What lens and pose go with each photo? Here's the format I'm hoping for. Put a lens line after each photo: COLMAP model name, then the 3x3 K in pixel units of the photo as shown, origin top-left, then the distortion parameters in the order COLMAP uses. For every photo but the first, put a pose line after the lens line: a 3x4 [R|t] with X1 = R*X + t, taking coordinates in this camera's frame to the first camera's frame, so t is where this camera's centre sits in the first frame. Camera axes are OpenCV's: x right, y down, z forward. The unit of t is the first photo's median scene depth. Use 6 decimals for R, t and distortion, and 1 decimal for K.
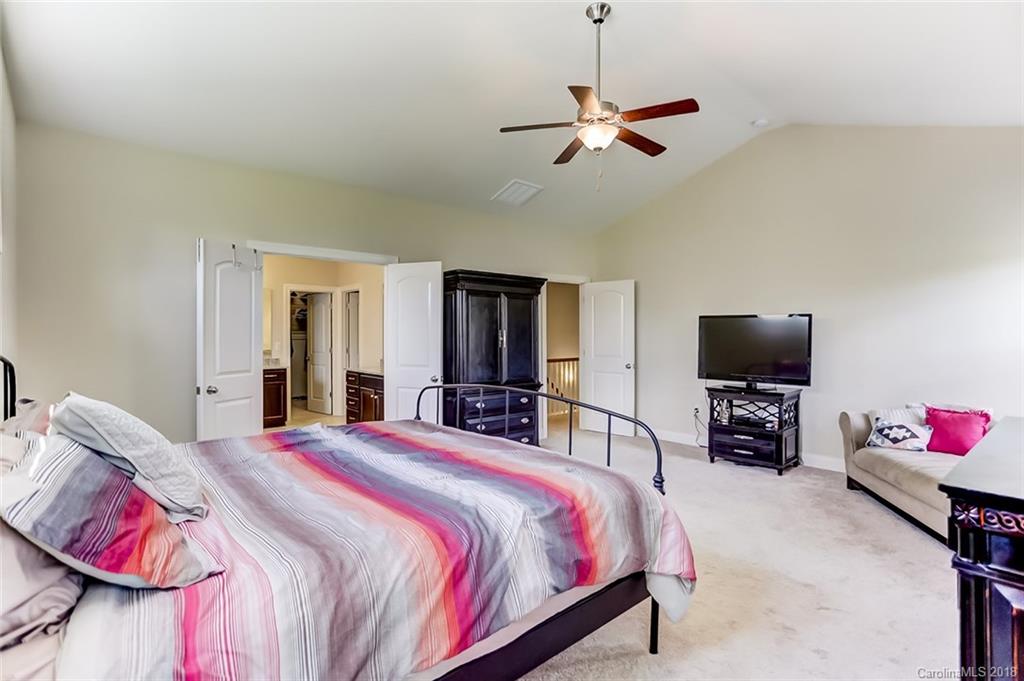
lens RADIAL K [[502.4, 0, 512.0], [0, 502.4, 340.5], [0, 0, 1]] dist [-0.045473, 0.031467]
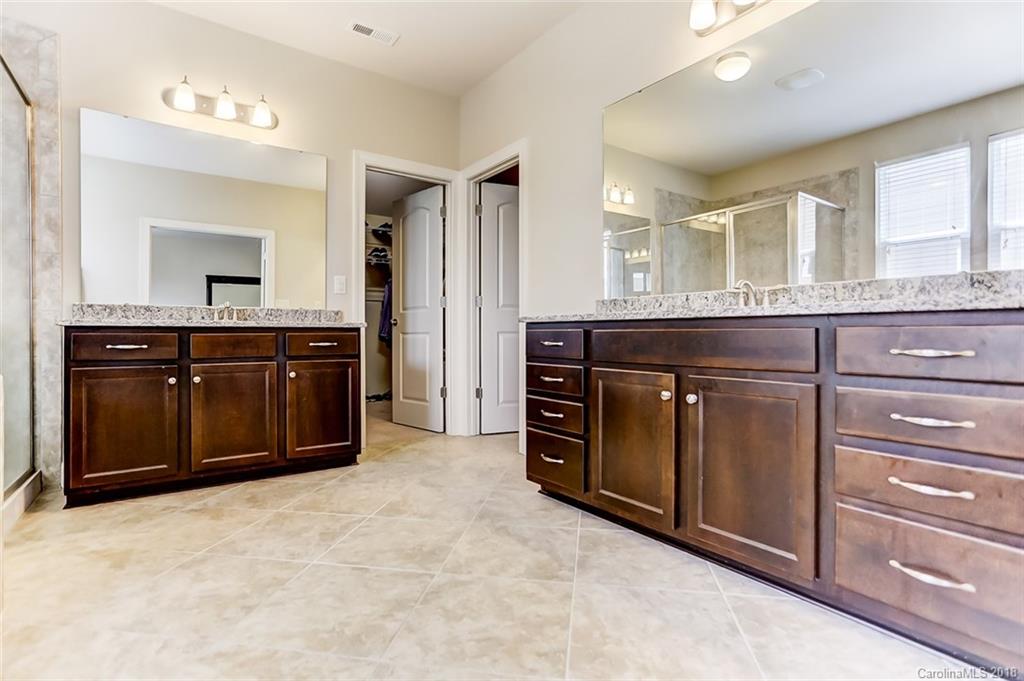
lens RADIAL K [[502.4, 0, 512.0], [0, 502.4, 340.5], [0, 0, 1]] dist [-0.045473, 0.031467]
pose [[0.995751, 0.000260, -0.092081, -0.264037], [-0.000463, 0.999998, -0.002177, 0.062126], [0.092080, 0.002210, 0.995749, 0.546635]]
